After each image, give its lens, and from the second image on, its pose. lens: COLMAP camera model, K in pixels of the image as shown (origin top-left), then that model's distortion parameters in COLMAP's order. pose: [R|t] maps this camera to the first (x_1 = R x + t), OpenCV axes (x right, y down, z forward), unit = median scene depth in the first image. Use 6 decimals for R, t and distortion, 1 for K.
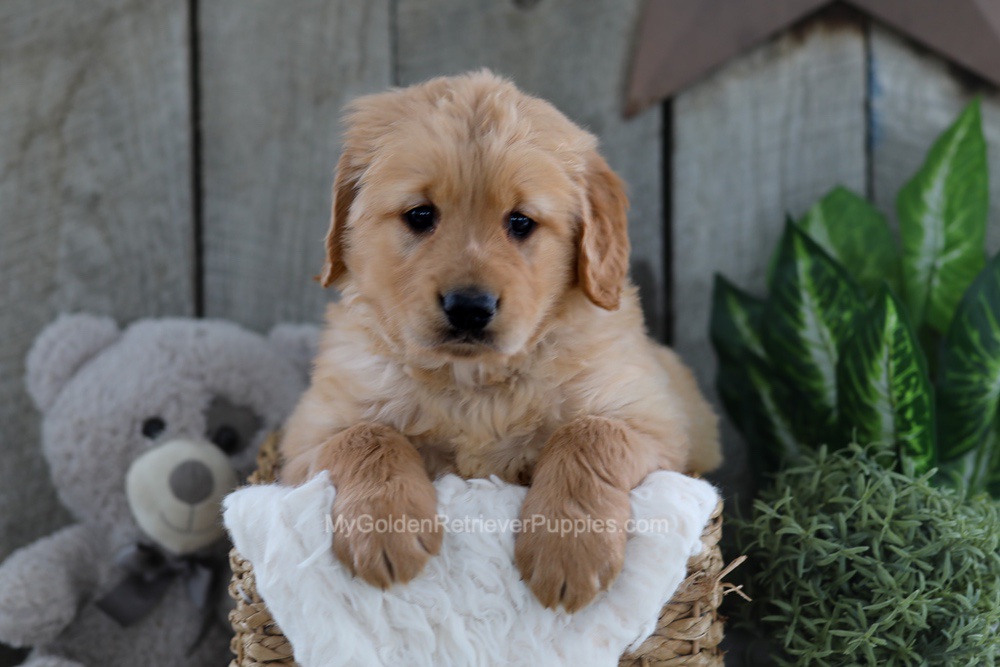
lens RADIAL K [[1735.3, 0, 610.4], [0, 1735.3, 328.5], [0, 0, 1]] dist [-0.020378, 0.153587]
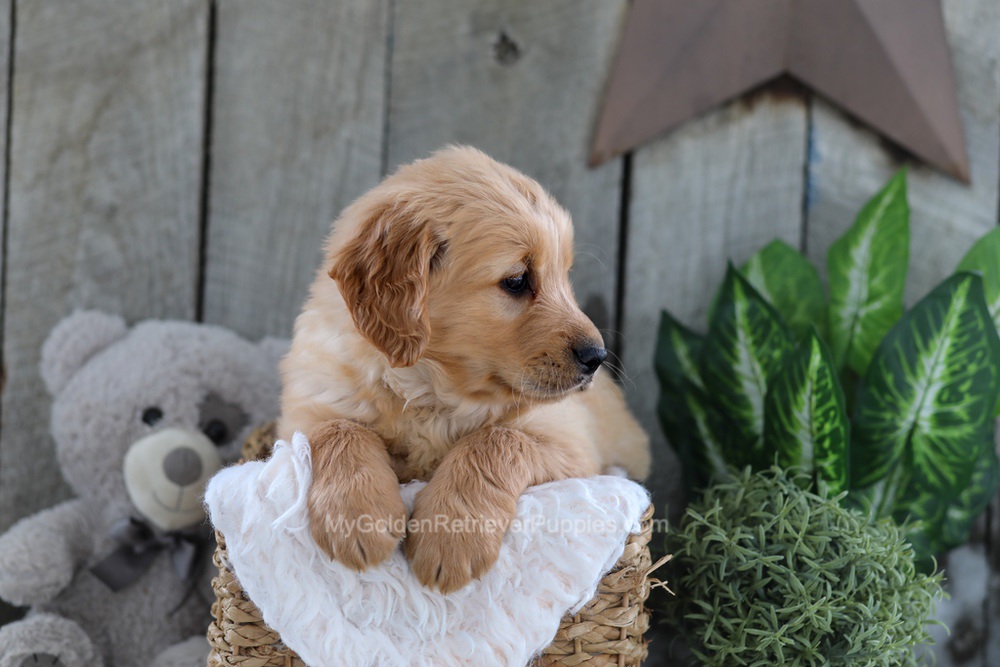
lens RADIAL K [[2714.4, 0, 462.4], [0, 2714.4, 335.4], [0, 0, 1]] dist [-0.001814, 0.929645]
pose [[0.998071, 0.061174, 0.010600, -0.086072], [-0.060795, 0.997605, -0.032978, 0.050213], [-0.012592, 0.032270, 0.999400, -0.753708]]
